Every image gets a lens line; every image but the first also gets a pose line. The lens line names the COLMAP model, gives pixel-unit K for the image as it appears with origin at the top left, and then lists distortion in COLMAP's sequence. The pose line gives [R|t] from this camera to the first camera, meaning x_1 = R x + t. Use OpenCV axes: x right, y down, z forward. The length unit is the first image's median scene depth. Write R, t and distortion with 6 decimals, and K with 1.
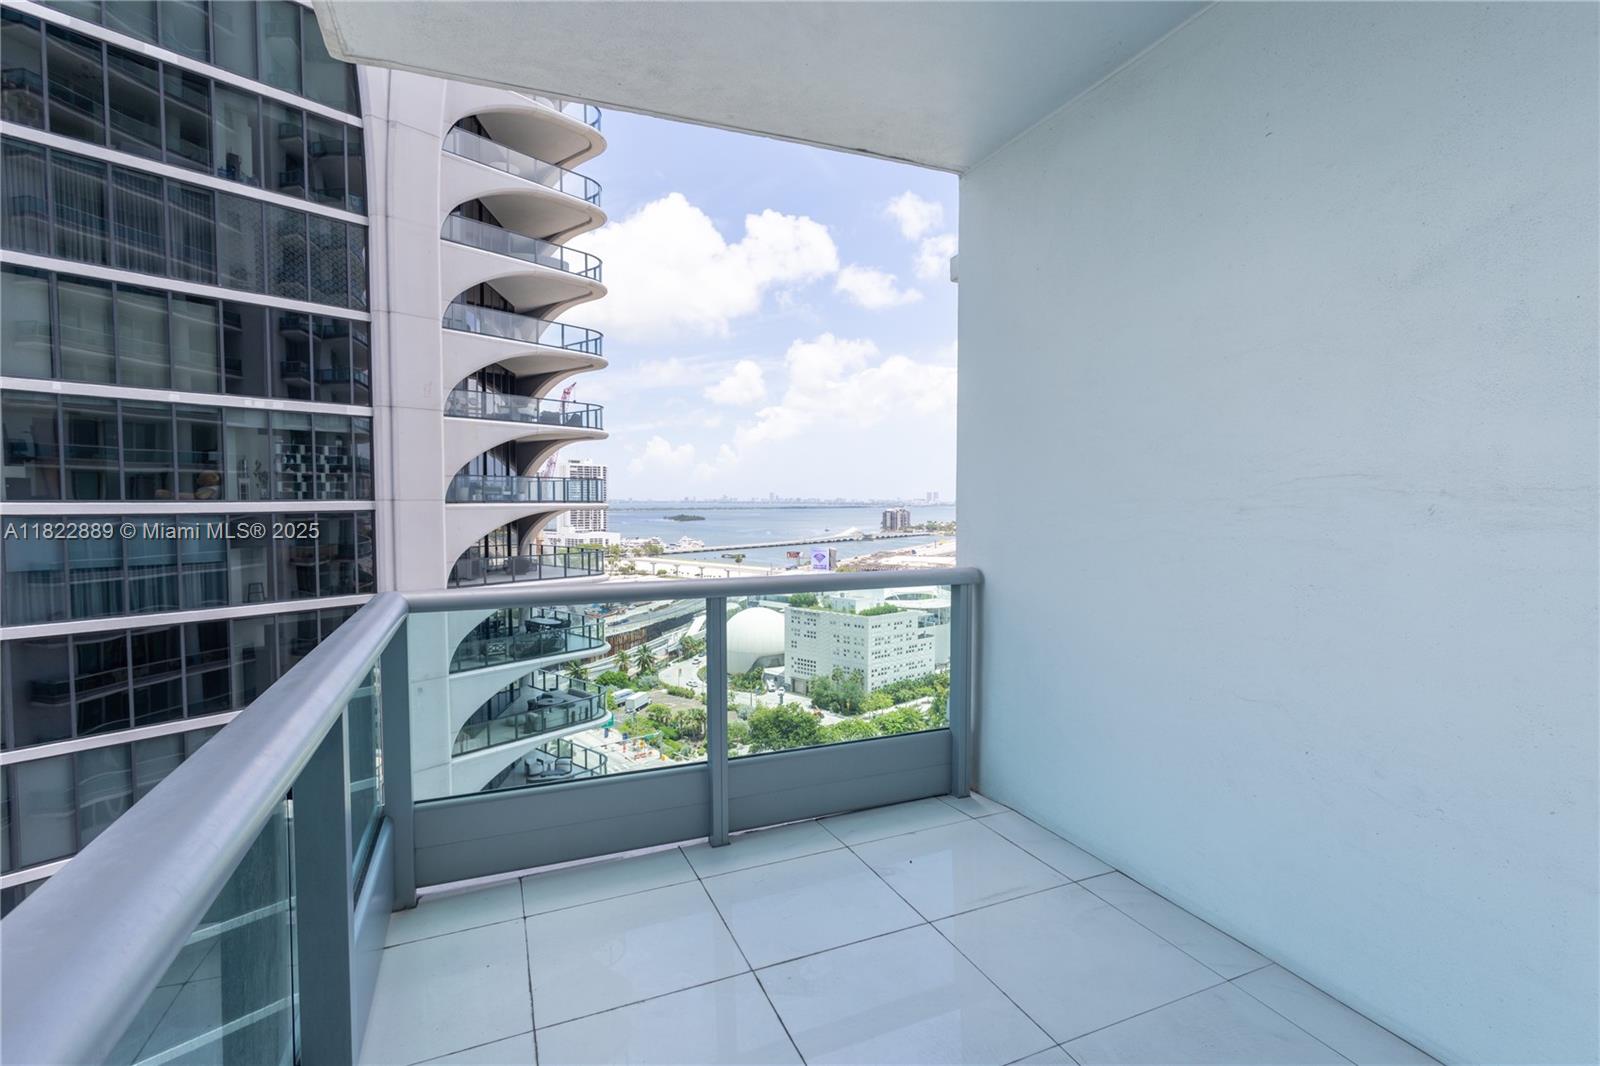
lens RADIAL K [[767.5, 0, 796.5], [0, 767.5, 535.0], [0, 0, 1]] dist [0.001388, 0.000720]
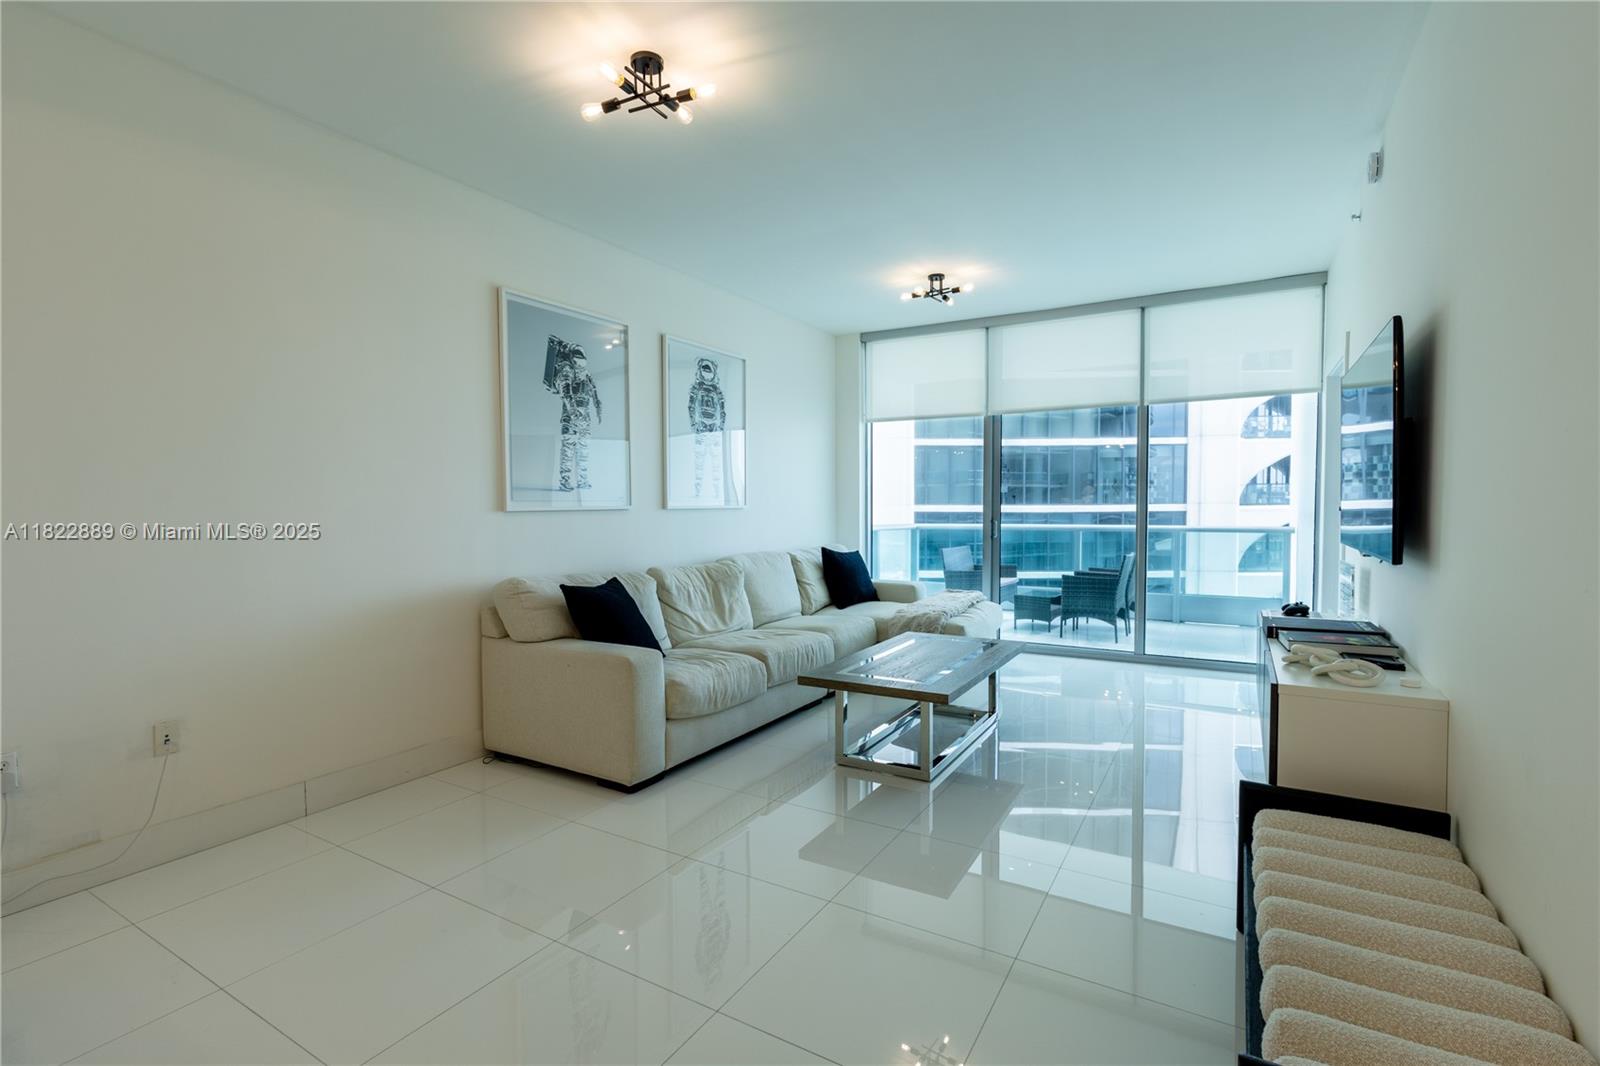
lens RADIAL K [[738.4, 0, 802.2], [0, 738.4, 531.9], [0, 0, 1]] dist [-0.001071, 0.000158]
pose [[0.612820, 0.025842, -0.789800, 0.064695], [-0.033843, 0.999406, 0.006441, 0.016222], [0.789498, 0.022781, 0.613331, -0.285437]]
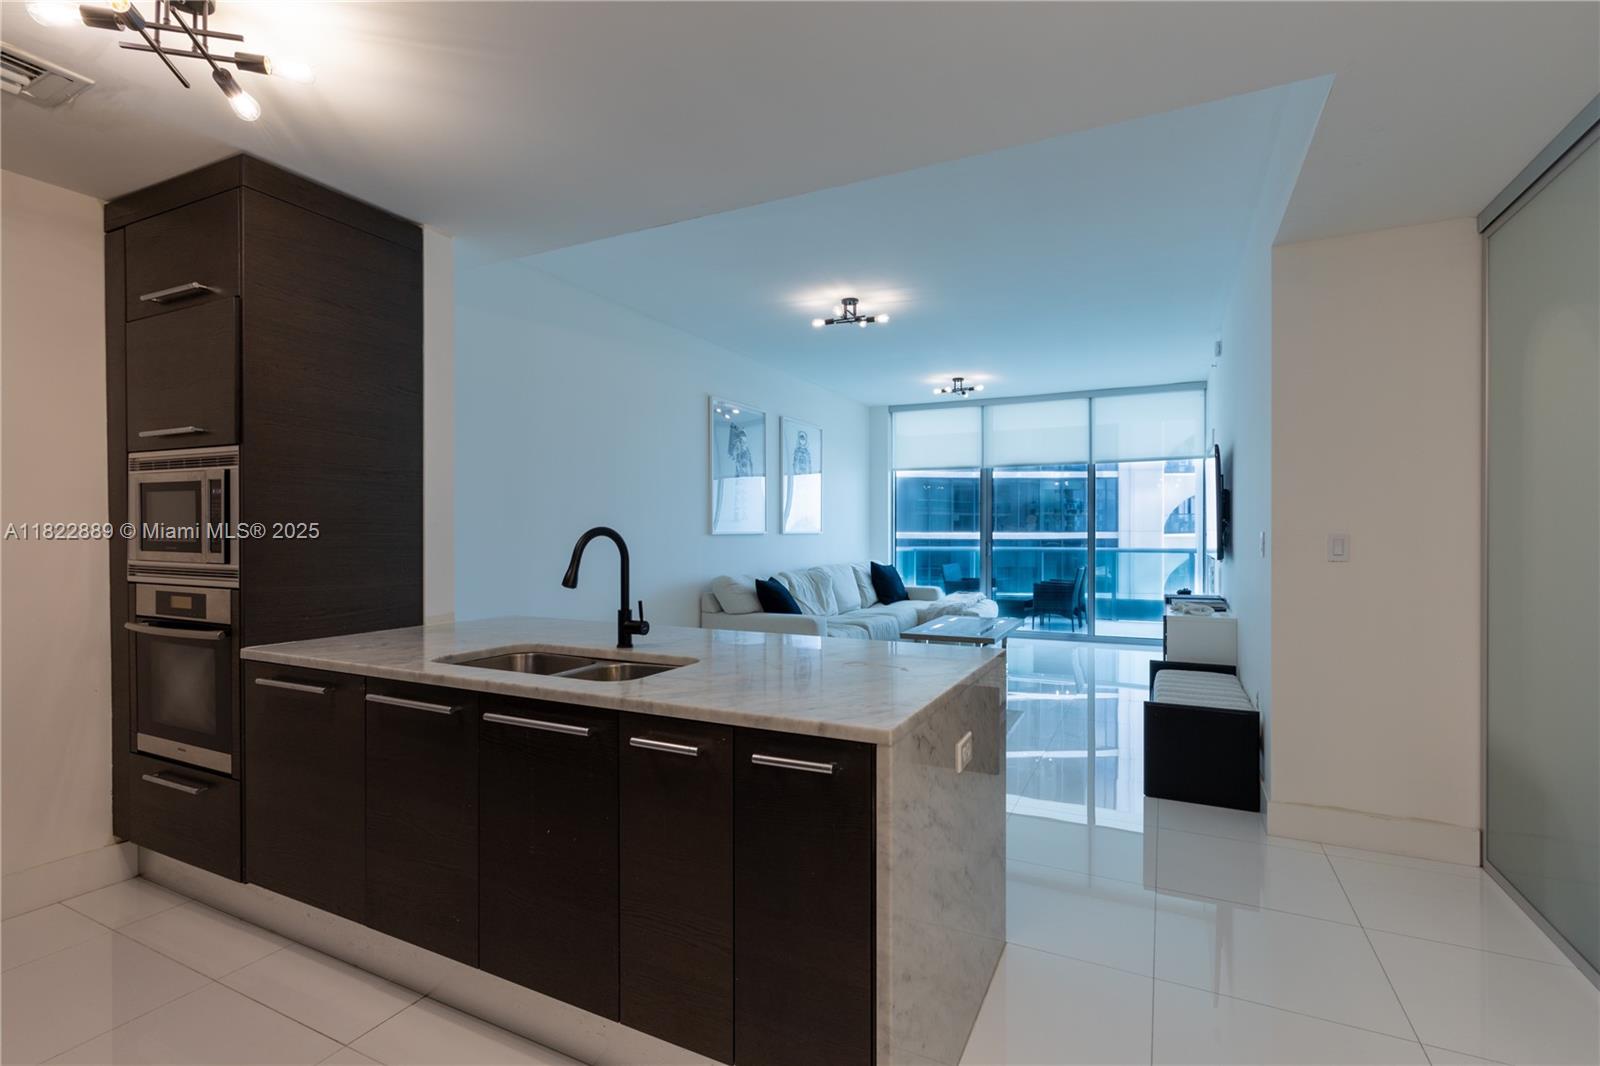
lens RADIAL K [[739.2, 0, 800.0], [0, 739.2, 533.0], [0, 0, 1]] dist [-0.003371, 0.004609]
pose [[0.669601, -0.000300, -0.742721, 0.096756], [-0.034382, 0.998915, -0.031401, 0.019951], [0.741925, 0.046563, 0.668864, -0.357801]]
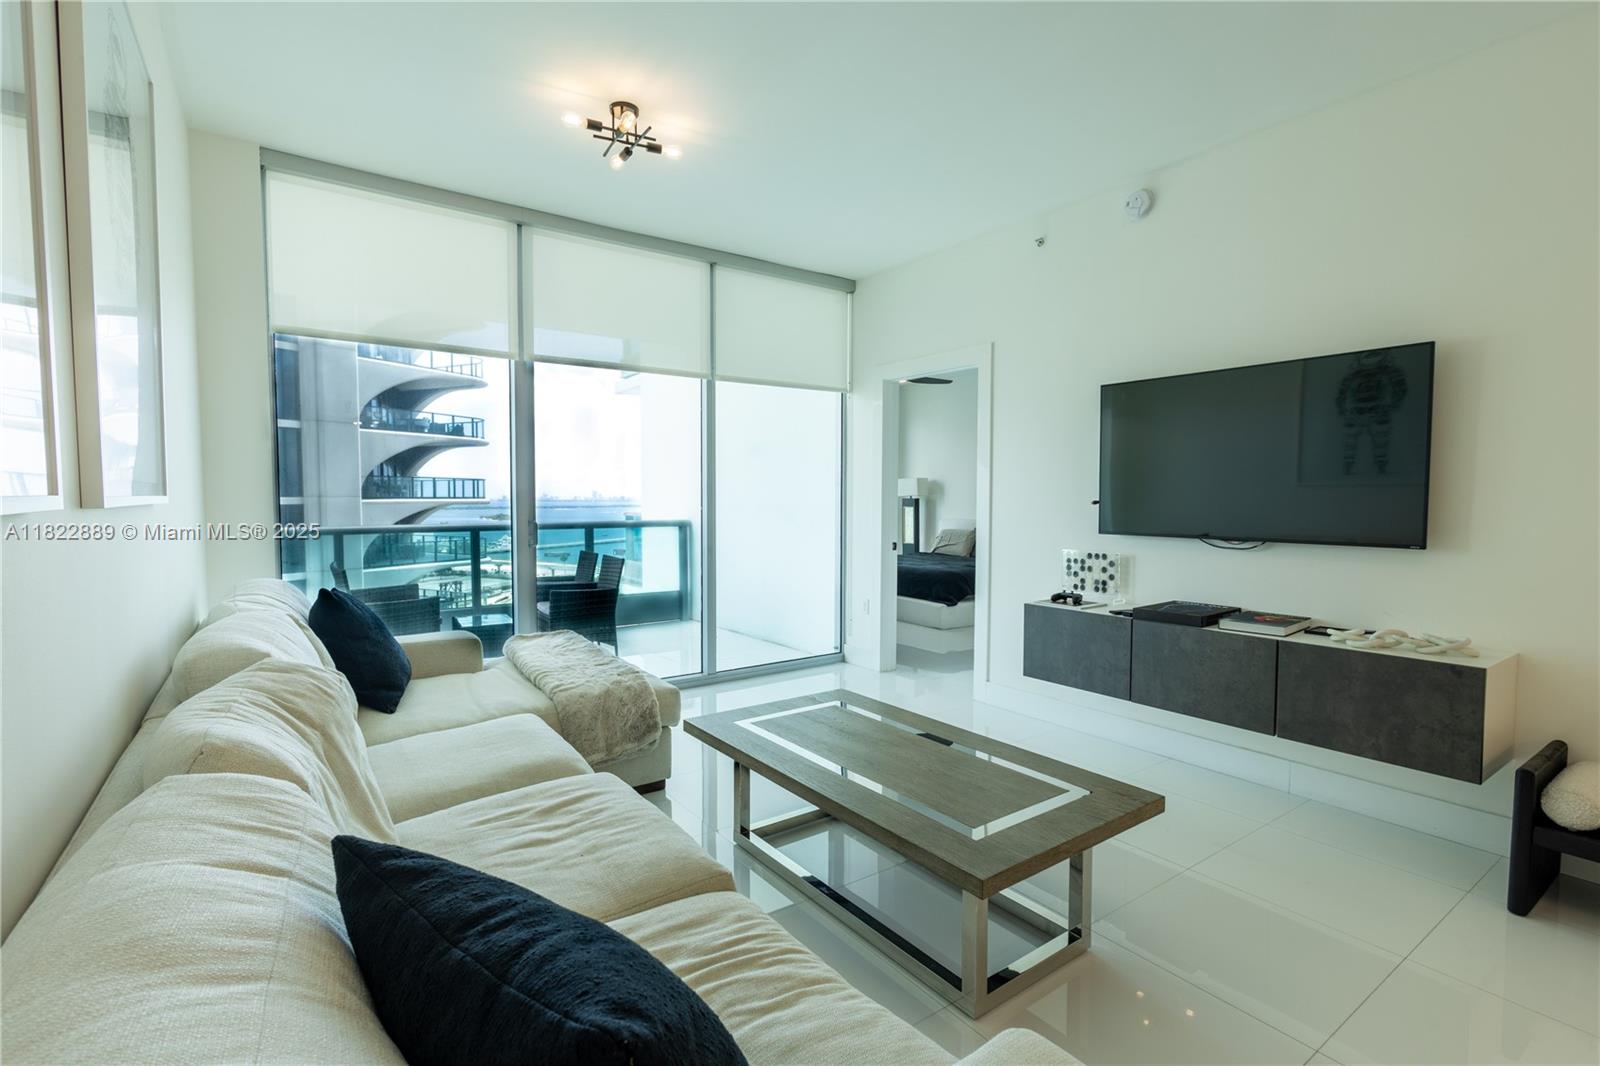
lens RADIAL K [[740.0, 0, 807.2], [0, 740.0, 531.7], [0, 0, 1]] dist [0.000084, 0.000624]
pose [[0.970114, -0.011773, 0.242363, -0.040287], [0.011866, 0.999929, 0.001077, 0.015137], [-0.242359, 0.001831, 0.970185, -0.264050]]
